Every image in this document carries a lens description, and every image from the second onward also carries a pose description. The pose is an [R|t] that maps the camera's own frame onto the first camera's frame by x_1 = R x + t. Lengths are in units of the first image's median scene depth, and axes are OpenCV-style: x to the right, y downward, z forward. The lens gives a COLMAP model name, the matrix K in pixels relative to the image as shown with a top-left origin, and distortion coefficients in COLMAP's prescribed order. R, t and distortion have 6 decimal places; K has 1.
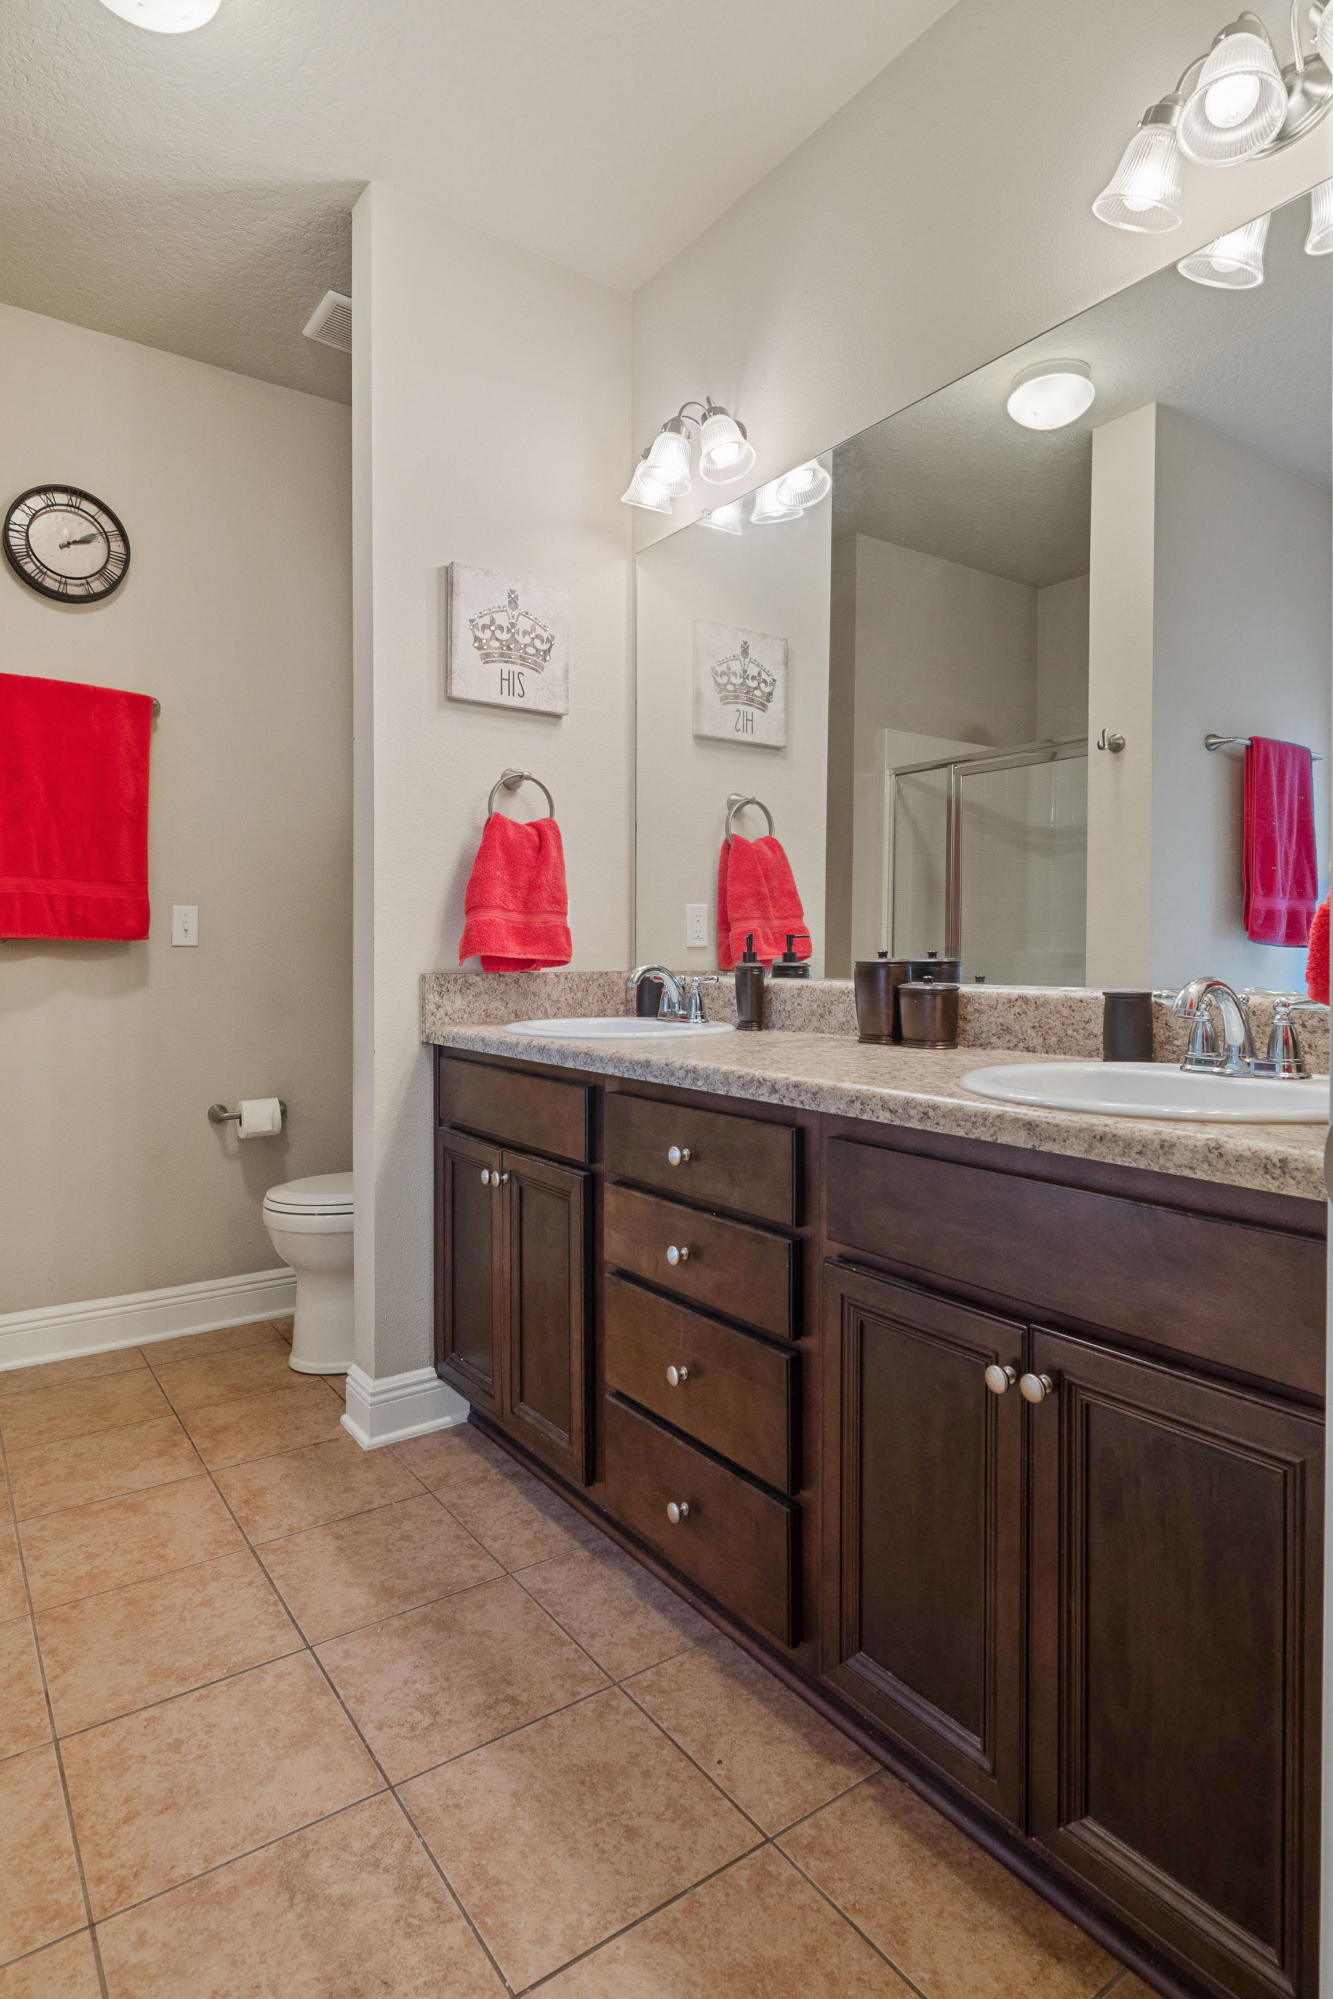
lens RADIAL K [[1064.9, 0, 673.3], [0, 1064.9, 961.8], [0, 0, 1]] dist [-0.000080, 0.000063]
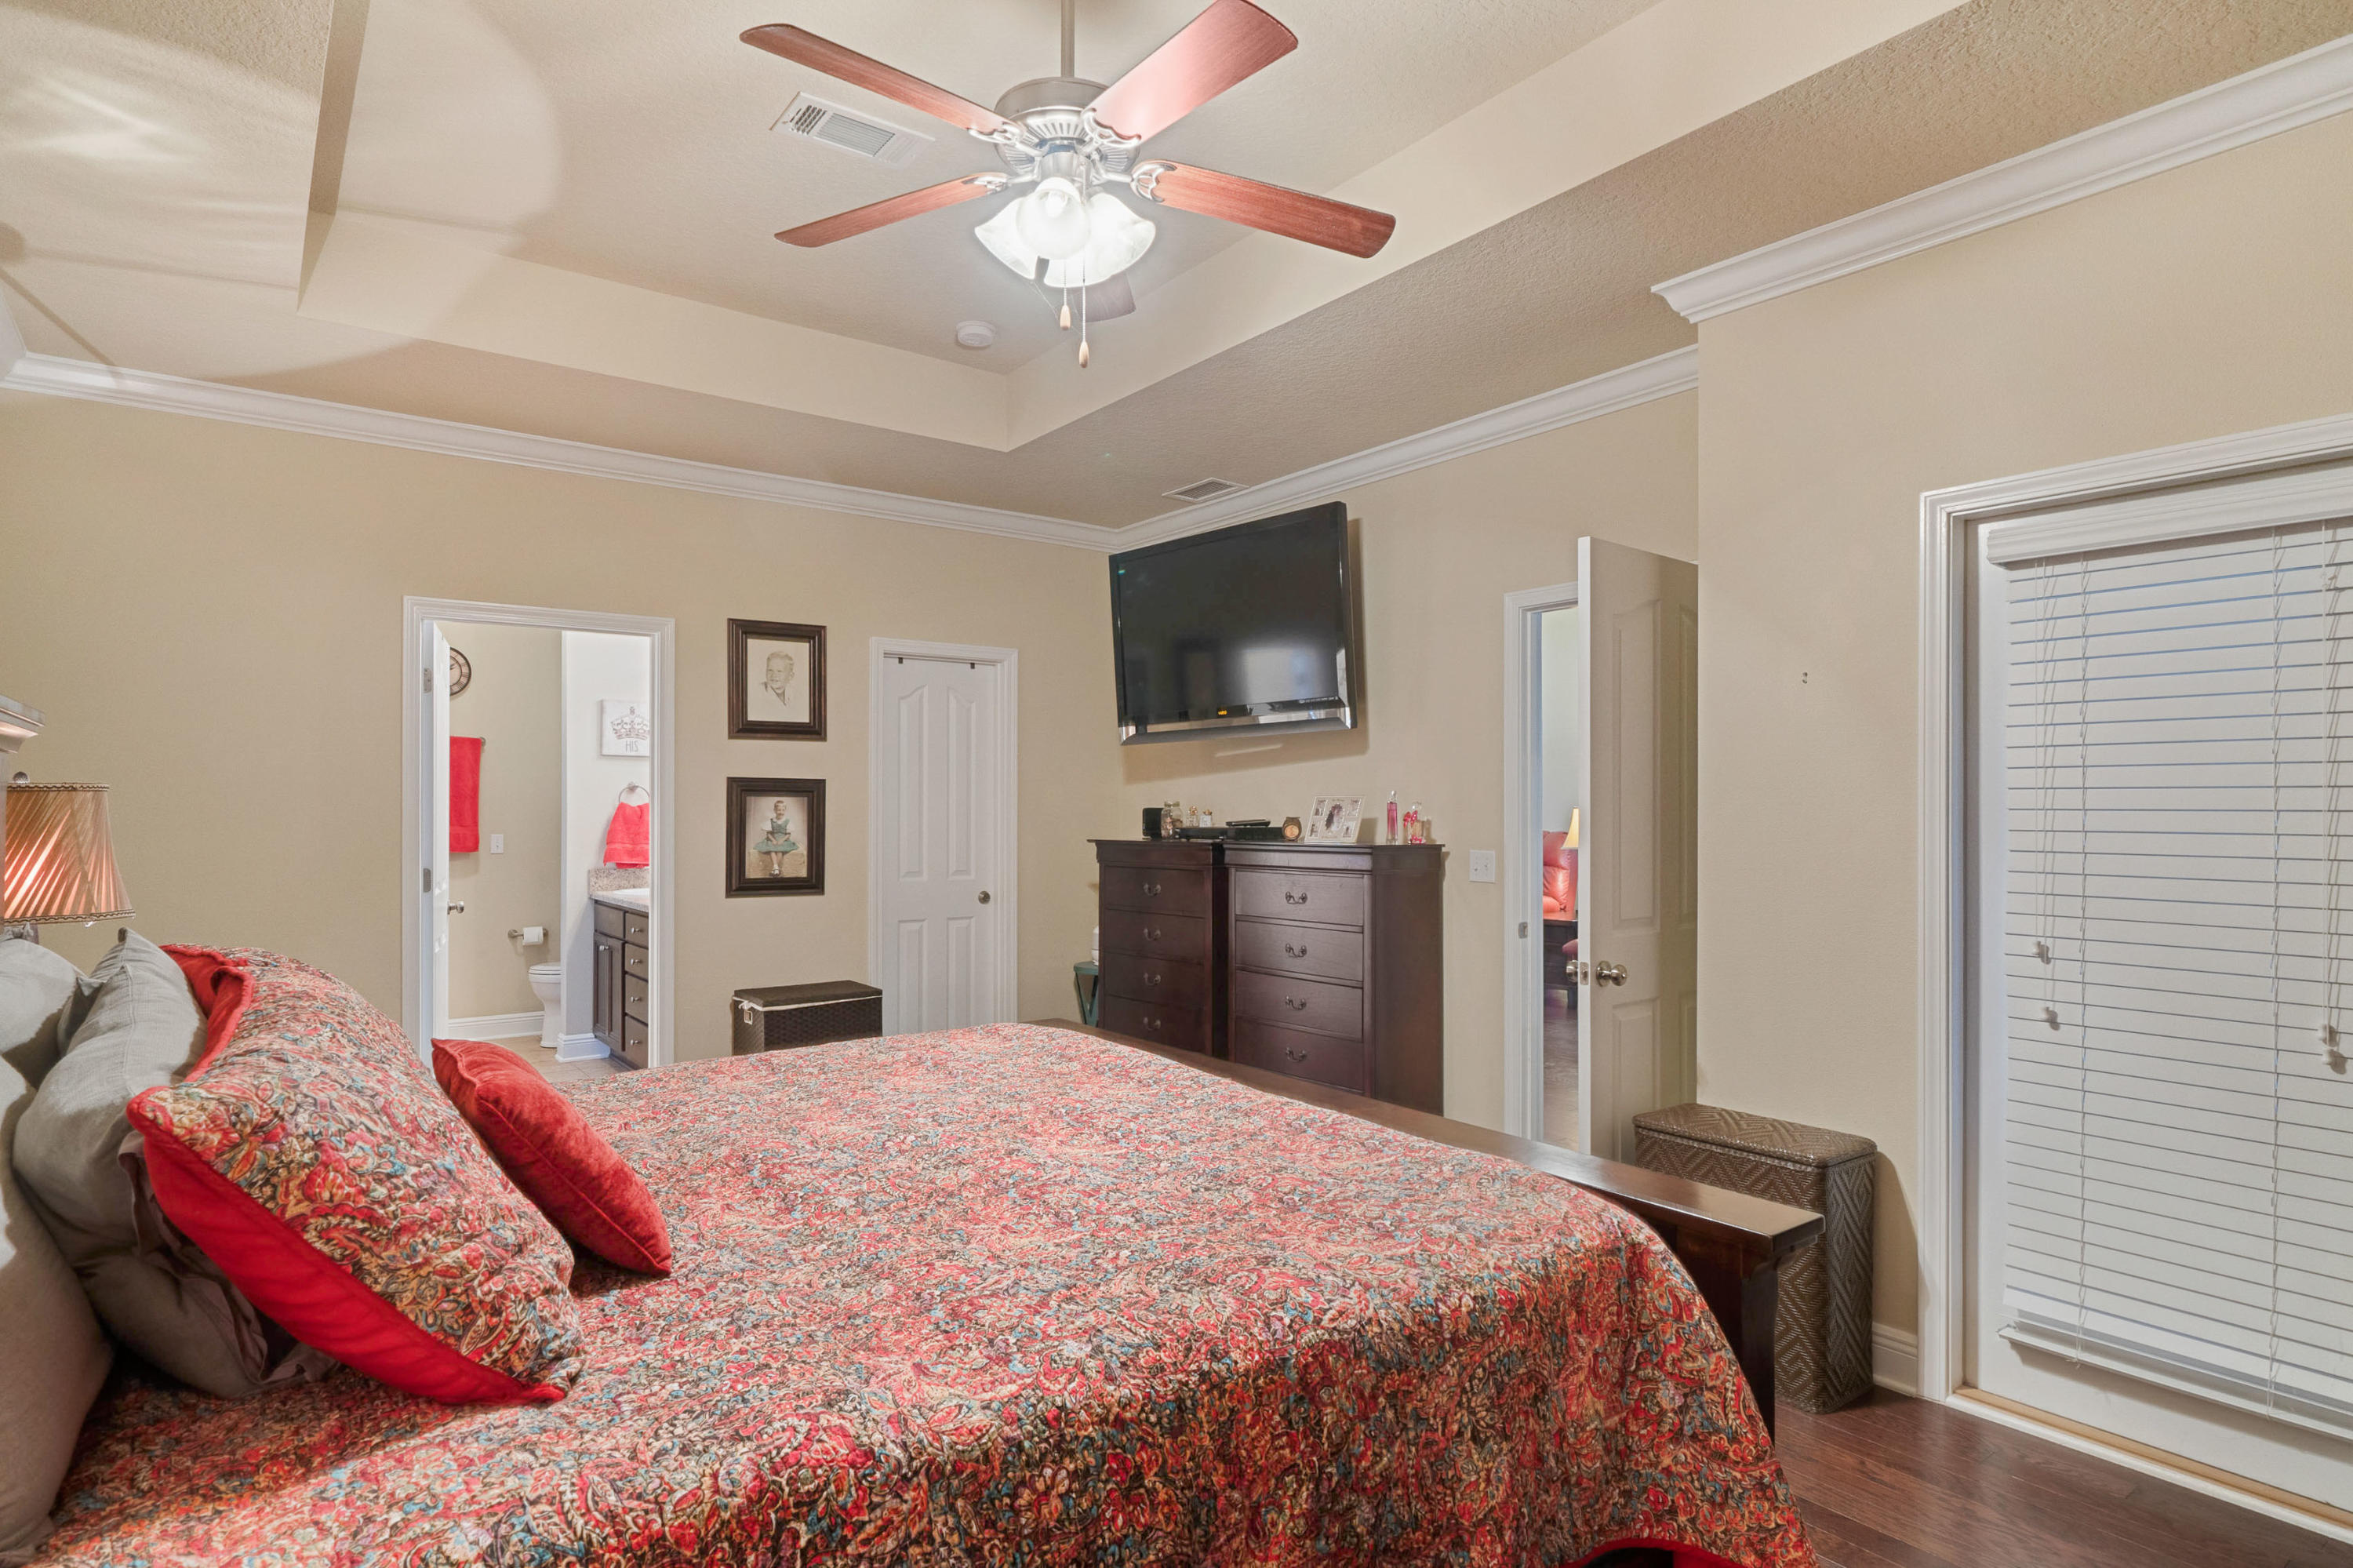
lens RADIAL K [[1253.5, 0, 1164.8], [0, 1253.5, 802.8], [0, 0, 1]] dist [-0.000080, 0.000063]
pose [[0.999825, -0.002365, 0.018546, 1.005264], [0.002609, 0.999910, -0.013149, -0.098331], [-0.018514, 0.013195, 0.999742, -1.850566]]
